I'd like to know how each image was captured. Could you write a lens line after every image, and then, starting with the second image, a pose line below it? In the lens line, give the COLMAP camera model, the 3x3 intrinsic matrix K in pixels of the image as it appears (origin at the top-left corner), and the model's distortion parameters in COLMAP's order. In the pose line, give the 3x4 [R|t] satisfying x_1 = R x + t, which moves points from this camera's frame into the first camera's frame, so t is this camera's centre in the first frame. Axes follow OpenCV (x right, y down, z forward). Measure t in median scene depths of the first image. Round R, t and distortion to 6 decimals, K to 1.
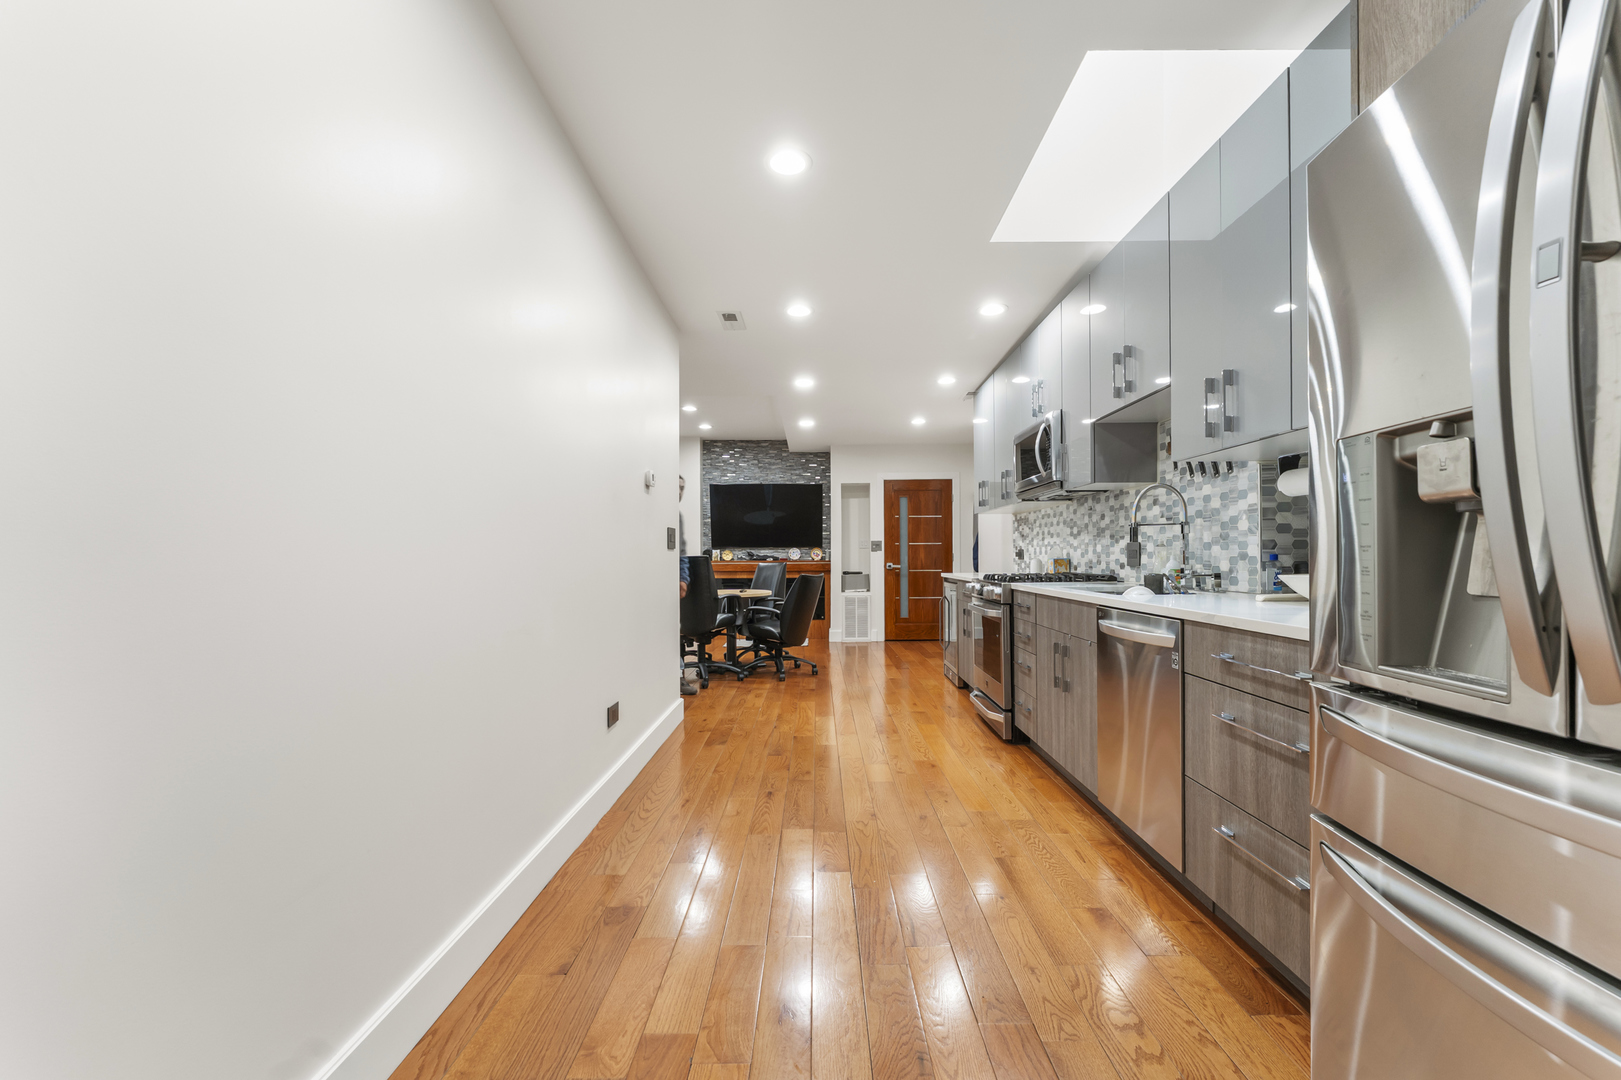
lens RADIAL K [[665.3, 0, 815.0], [0, 665.3, 556.0], [0, 0, 1]] dist [-0.001089, -0.000262]
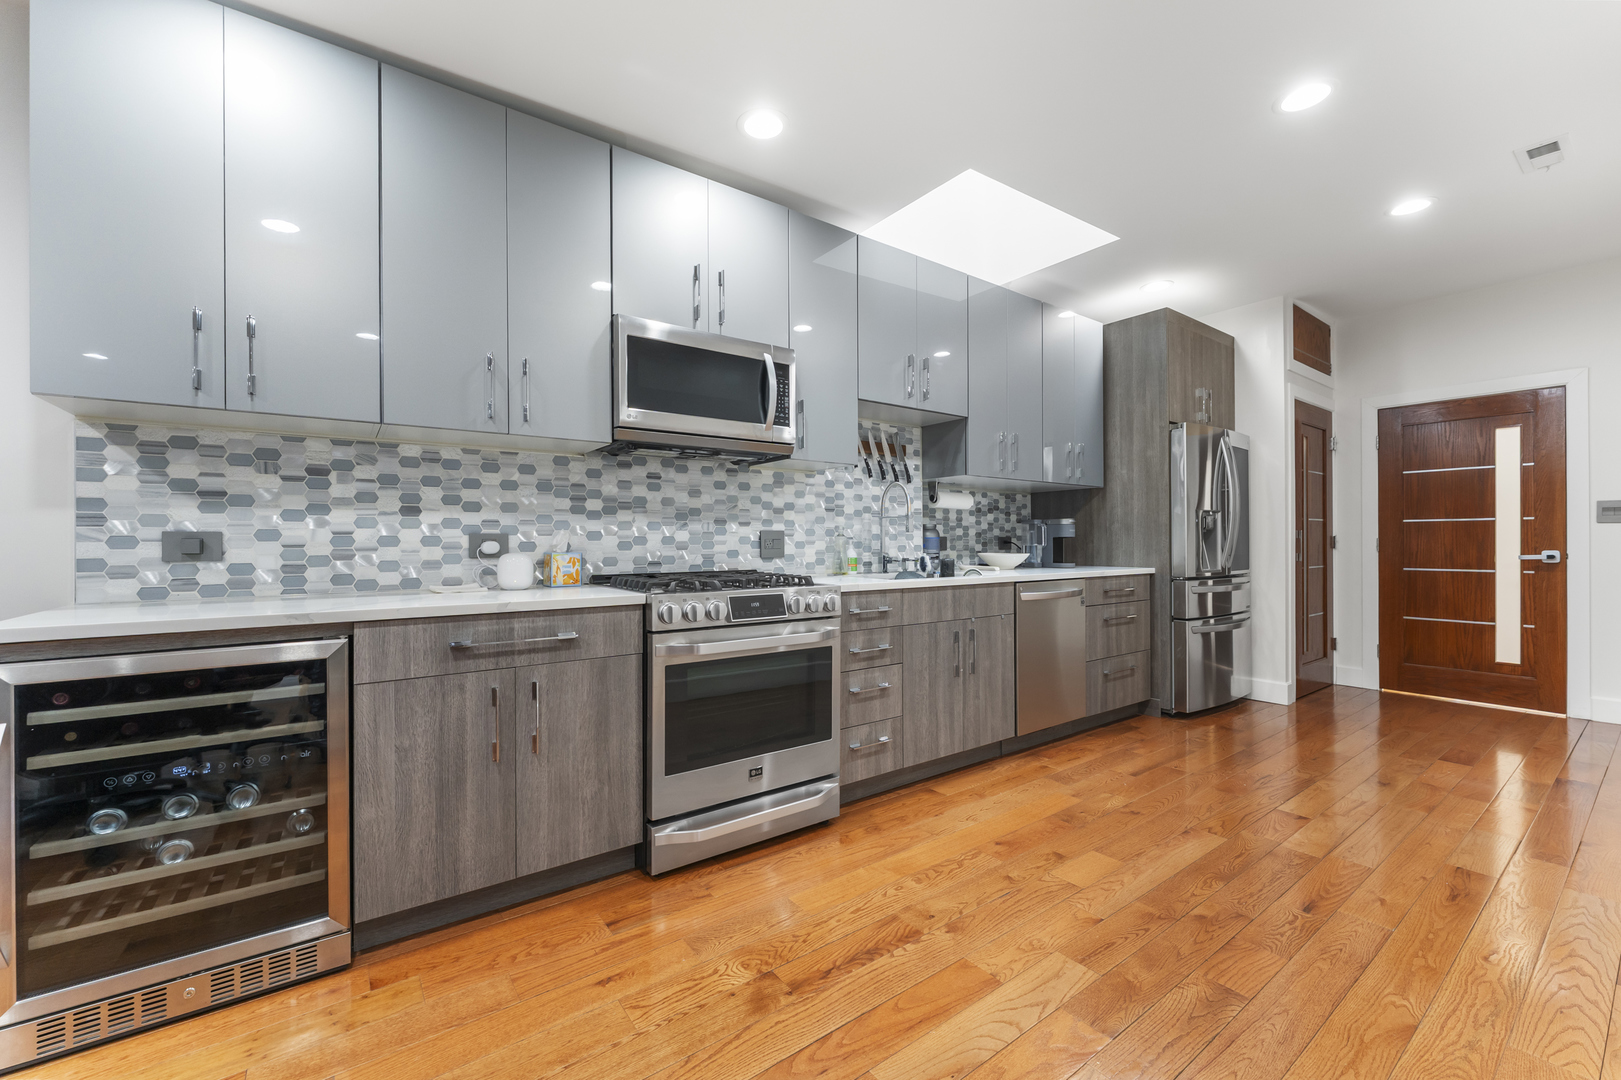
lens RADIAL K [[652.4, 0, 811.8], [0, 652.4, 544.0], [0, 0, 1]] dist [-0.001752, -0.000322]
pose [[-0.598911, 0.009506, 0.800759, -0.232603], [0.009845, 0.999941, -0.004507, 0.001593], [-0.800755, 0.005184, -0.598969, 1.419336]]
